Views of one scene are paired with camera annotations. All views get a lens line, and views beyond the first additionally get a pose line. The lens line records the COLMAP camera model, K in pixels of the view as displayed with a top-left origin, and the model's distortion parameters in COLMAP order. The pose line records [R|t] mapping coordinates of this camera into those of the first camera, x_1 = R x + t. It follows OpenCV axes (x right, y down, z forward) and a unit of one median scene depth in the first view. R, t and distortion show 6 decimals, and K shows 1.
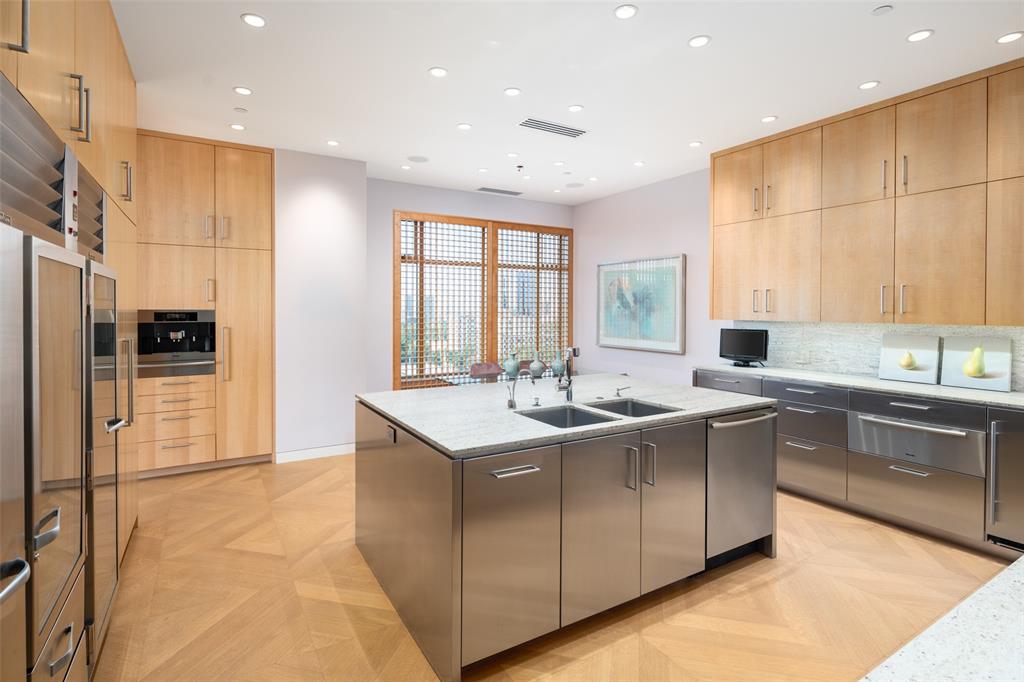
lens RADIAL K [[496.4, 0, 510.6], [0, 496.4, 314.9], [0, 0, 1]] dist [0.000086, -0.000900]
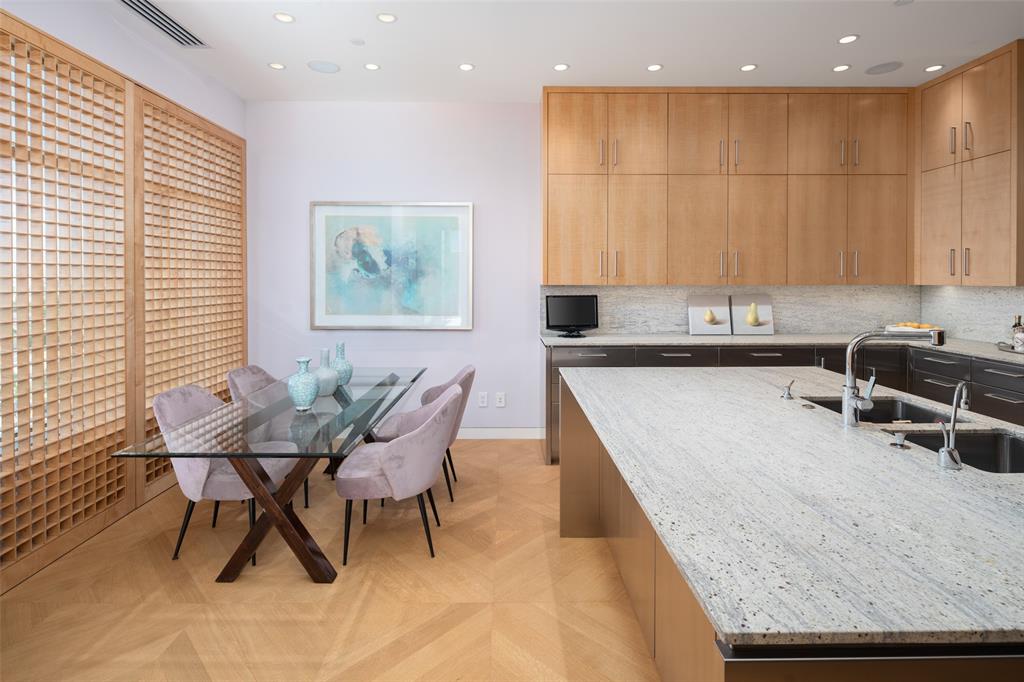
lens RADIAL K [[496.1, 0, 509.0], [0, 496.1, 282.6], [0, 0, 1]] dist [0.001807, -0.000328]
pose [[0.512305, -0.008240, 0.858764, -0.396618], [0.009281, 0.999949, 0.004059, 0.001804], [-0.858754, 0.005890, 0.512355, 0.714930]]
